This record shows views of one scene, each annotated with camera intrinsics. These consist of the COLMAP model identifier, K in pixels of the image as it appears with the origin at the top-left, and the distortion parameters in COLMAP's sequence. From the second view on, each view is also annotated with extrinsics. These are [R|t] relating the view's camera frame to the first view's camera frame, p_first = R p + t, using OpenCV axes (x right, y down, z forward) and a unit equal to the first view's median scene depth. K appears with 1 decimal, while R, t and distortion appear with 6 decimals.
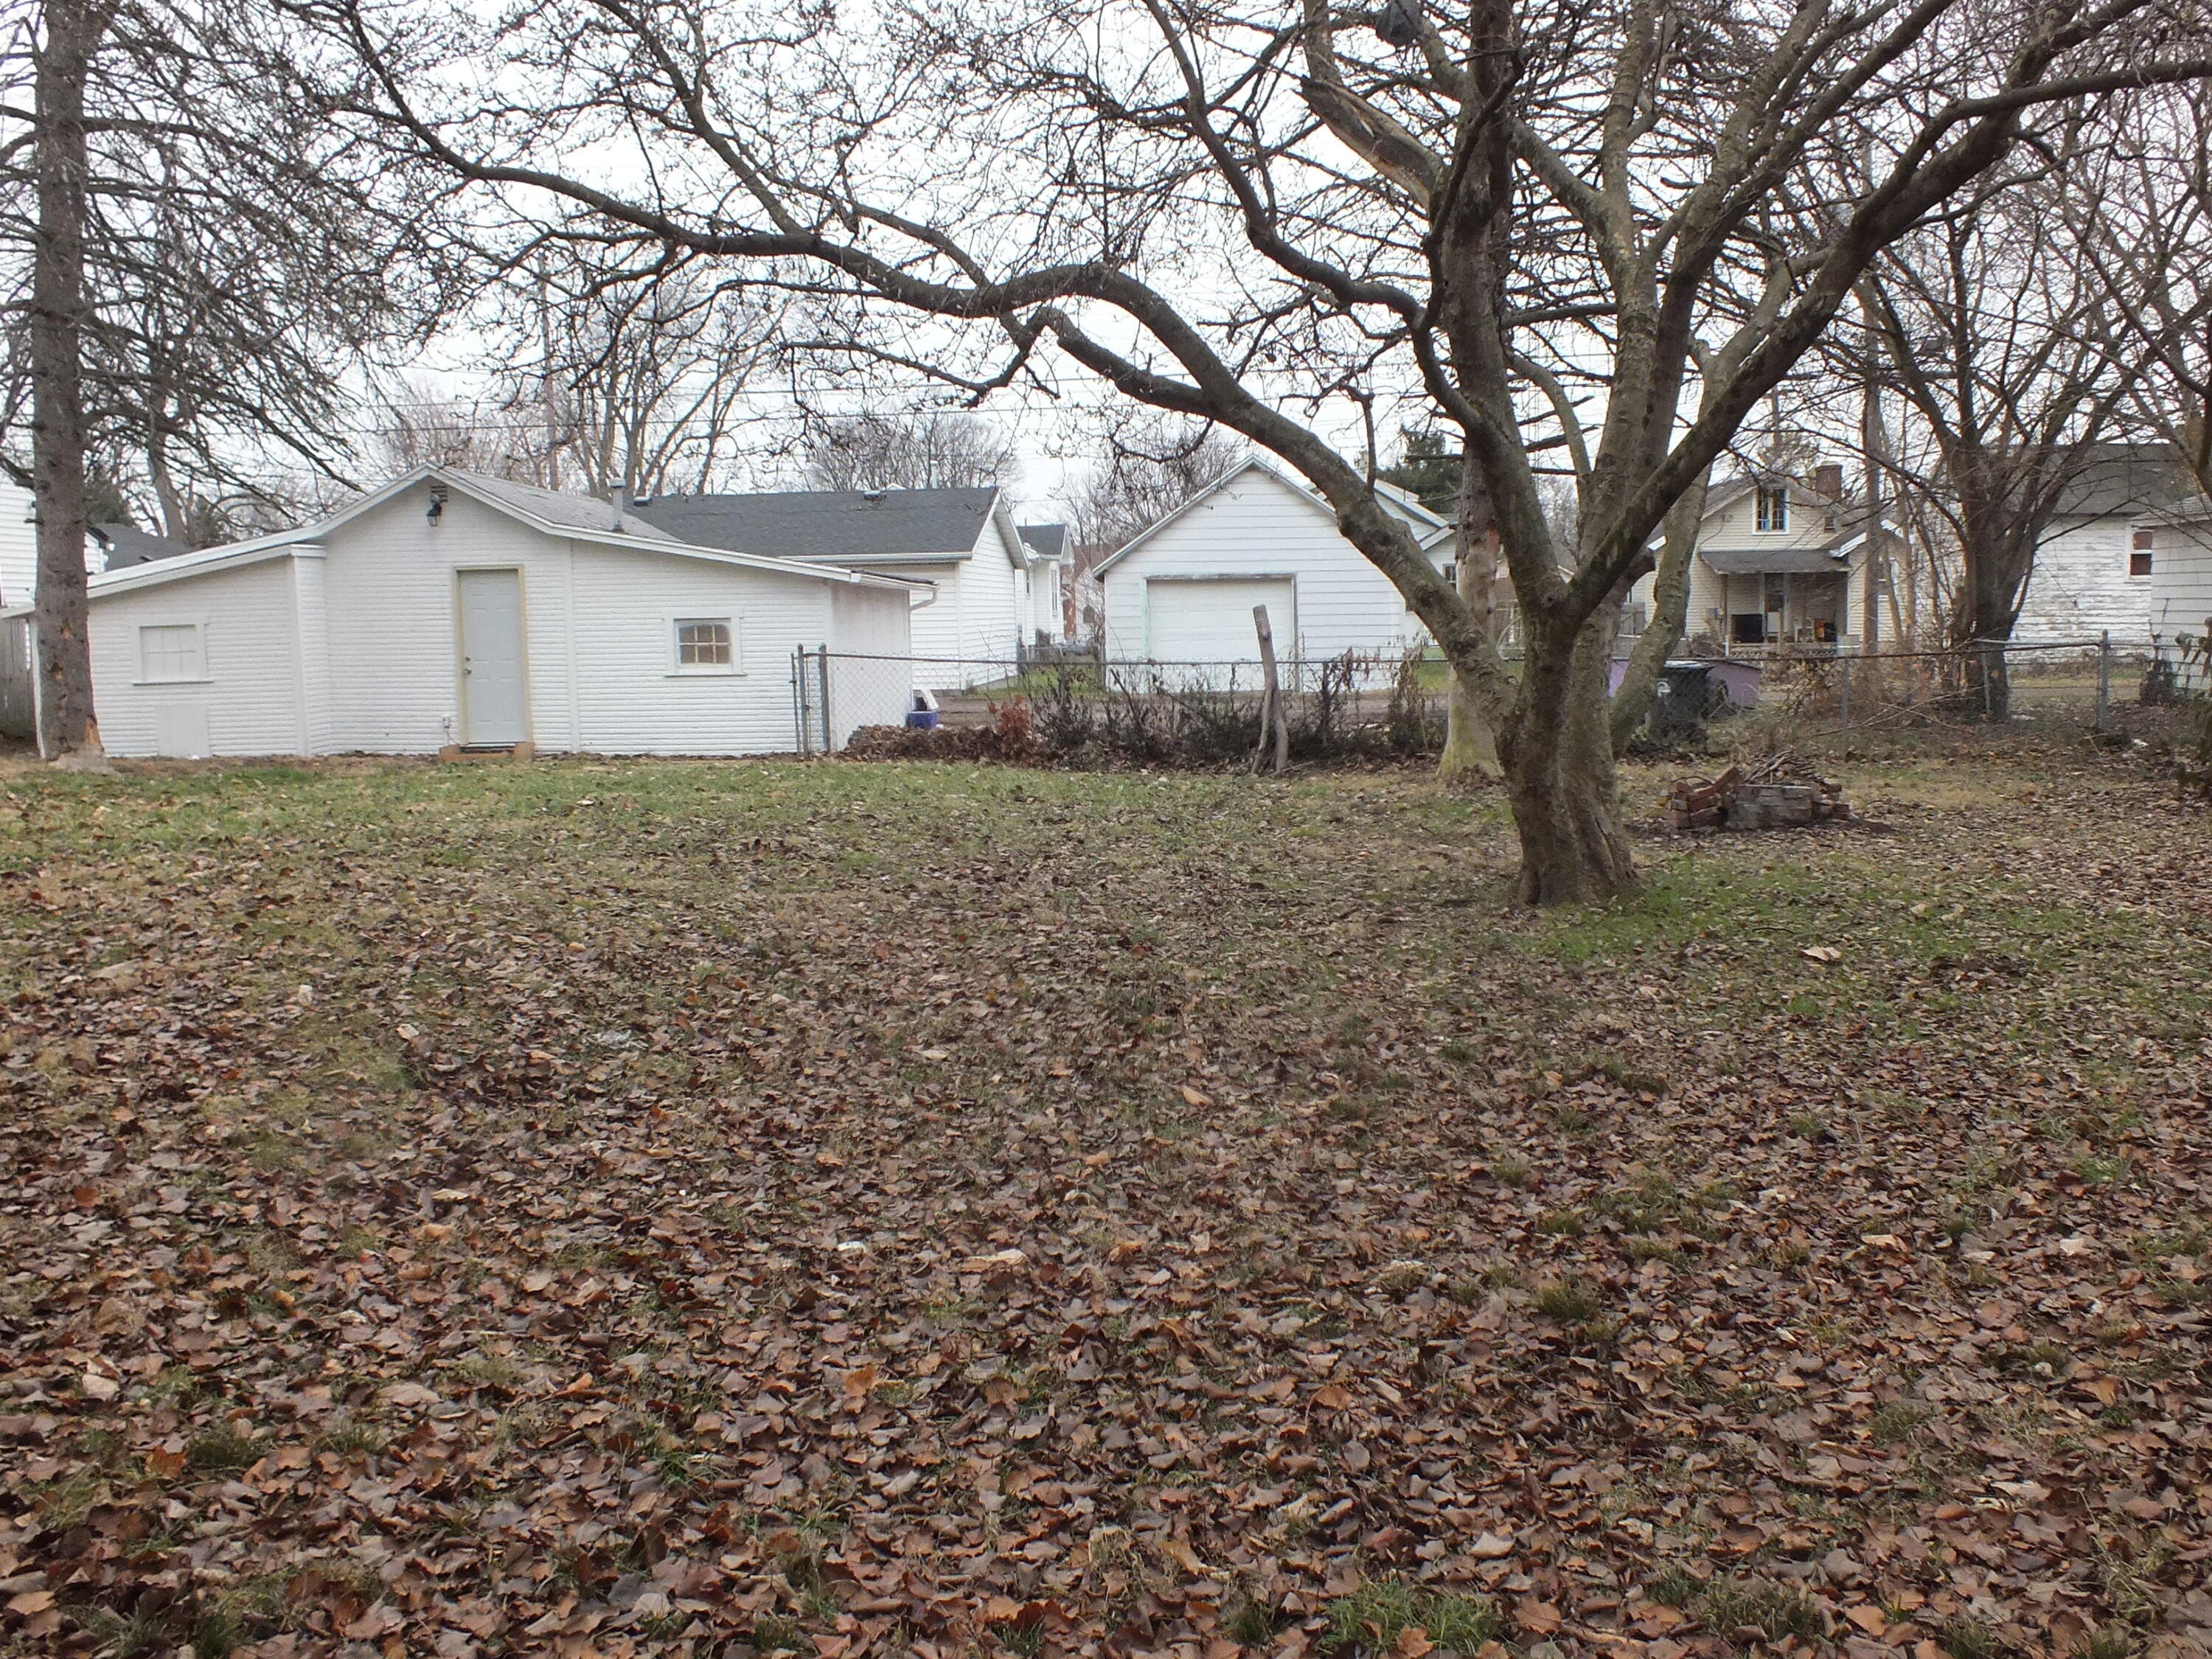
lens RADIAL K [[1814.8, 0, 1110.2], [0, 1814.8, 830.4], [0, 0, 1]] dist [-0.007691, -0.007619]
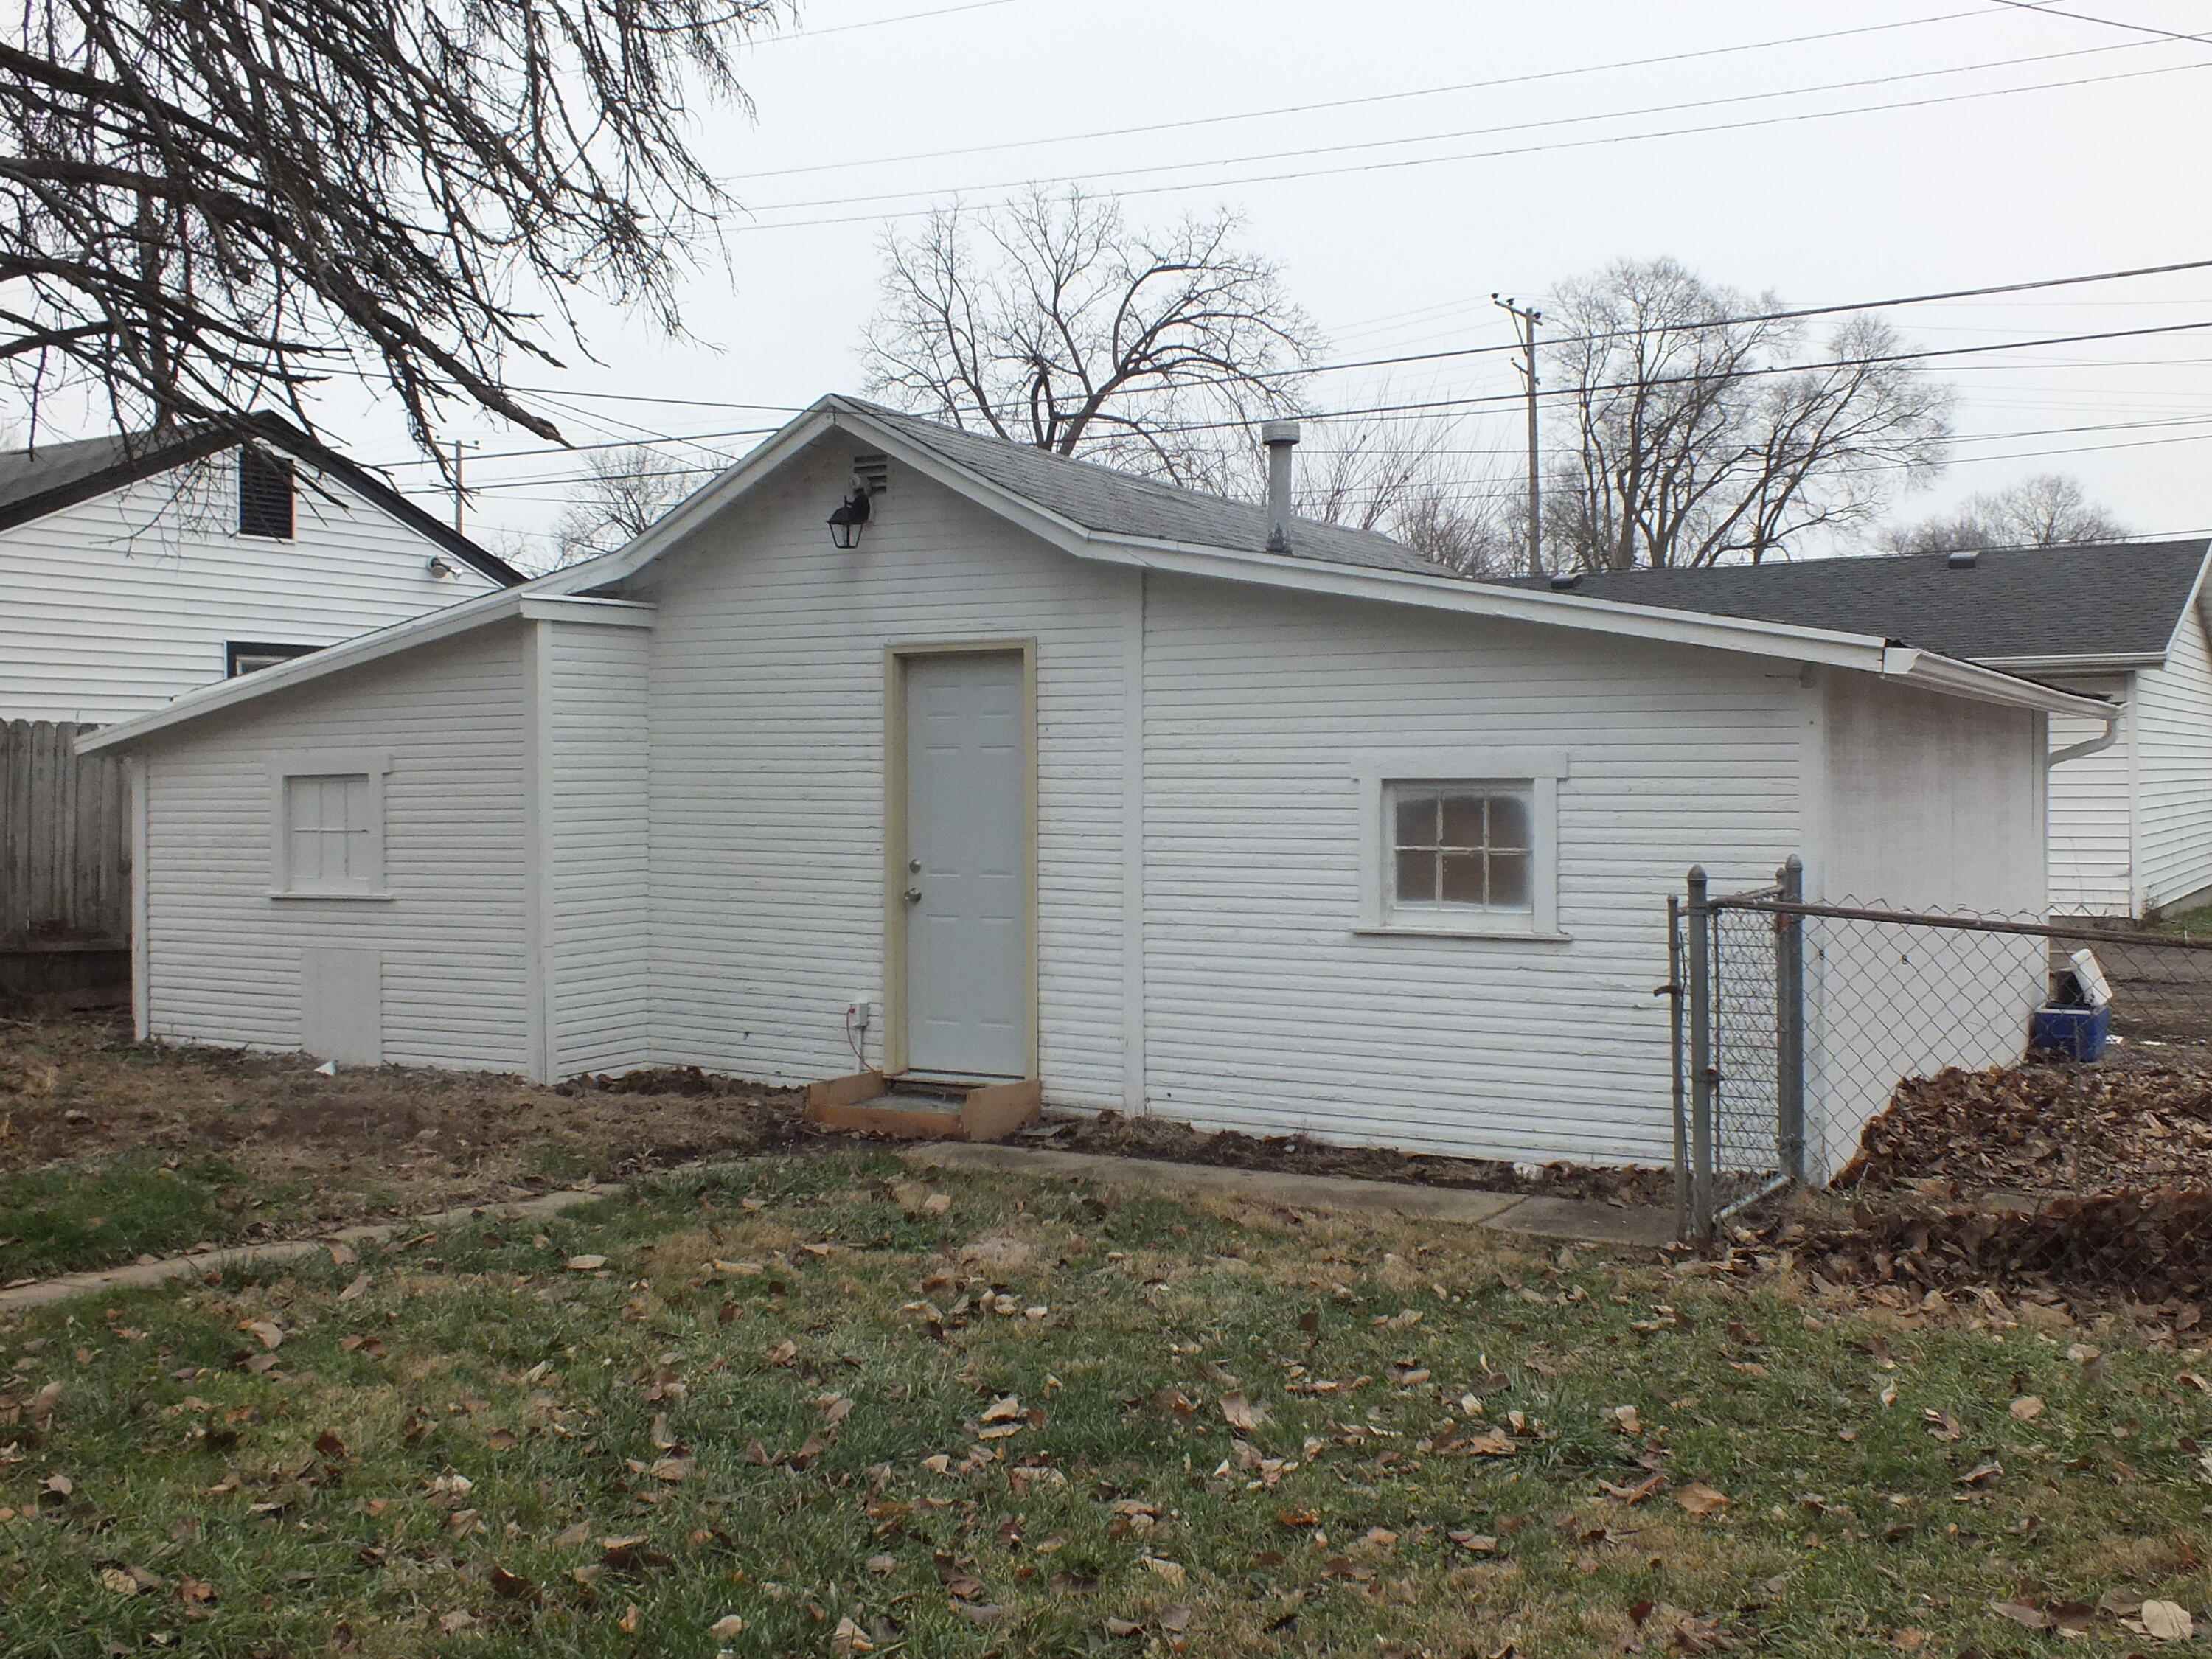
lens RADIAL K [[2200.7, 0, 1110.1], [0, 2200.7, 831.7], [0, 0, 1]] dist [-0.008977, 0.000000]
pose [[0.879259, 0.028408, -0.475497, -0.075505], [-0.069286, 0.995231, -0.068660, -0.071072], [0.471279, 0.093316, 0.877034, 0.578251]]
